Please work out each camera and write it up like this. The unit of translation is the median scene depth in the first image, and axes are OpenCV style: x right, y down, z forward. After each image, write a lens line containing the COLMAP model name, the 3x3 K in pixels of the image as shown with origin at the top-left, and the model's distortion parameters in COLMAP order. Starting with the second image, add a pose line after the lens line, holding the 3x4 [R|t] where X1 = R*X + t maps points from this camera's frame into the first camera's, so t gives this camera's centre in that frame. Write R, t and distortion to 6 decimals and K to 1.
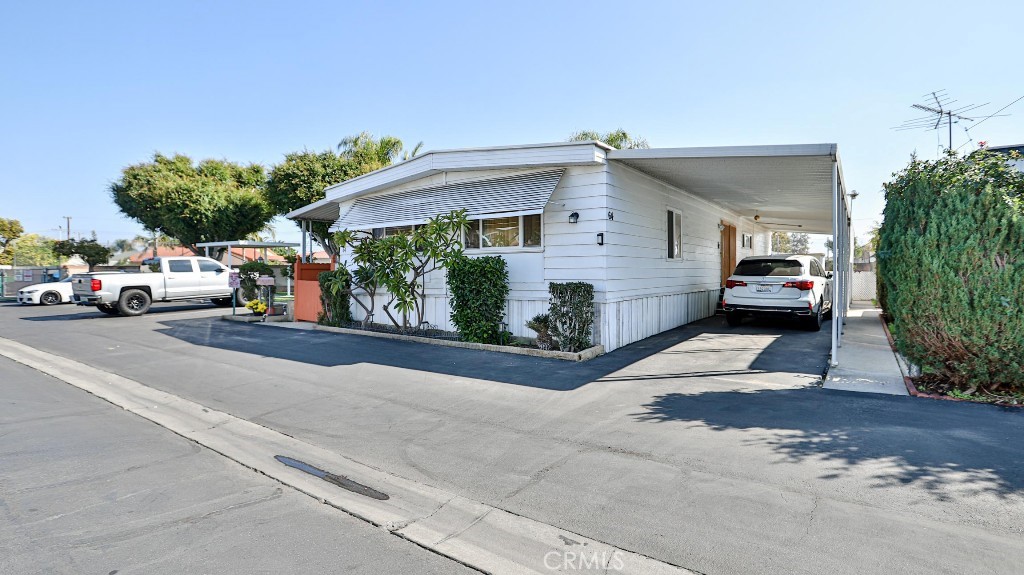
lens RADIAL K [[509.0, 0, 512.0], [0, 509.0, 287.5], [0, 0, 1]] dist [-0.025905, 0.001603]
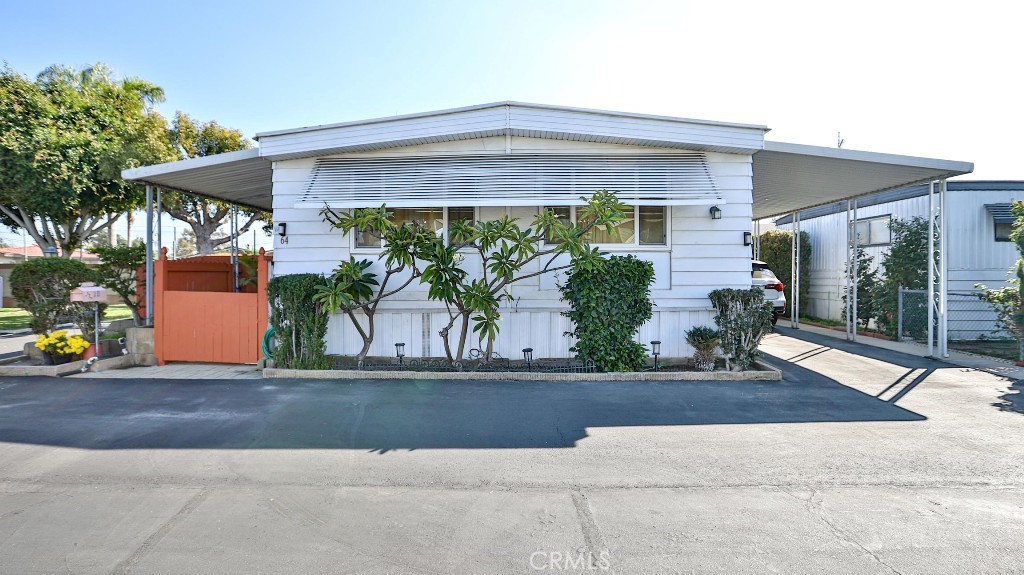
lens RADIAL K [[509.0, 0, 512.0], [0, 509.0, 287.5], [0, 0, 1]] dist [-0.025905, 0.001603]
pose [[0.824602, -0.011983, 0.565587, -0.529839], [0.017198, 0.999845, -0.003890, -0.011987], [-0.565452, 0.012935, 0.824680, 0.411766]]
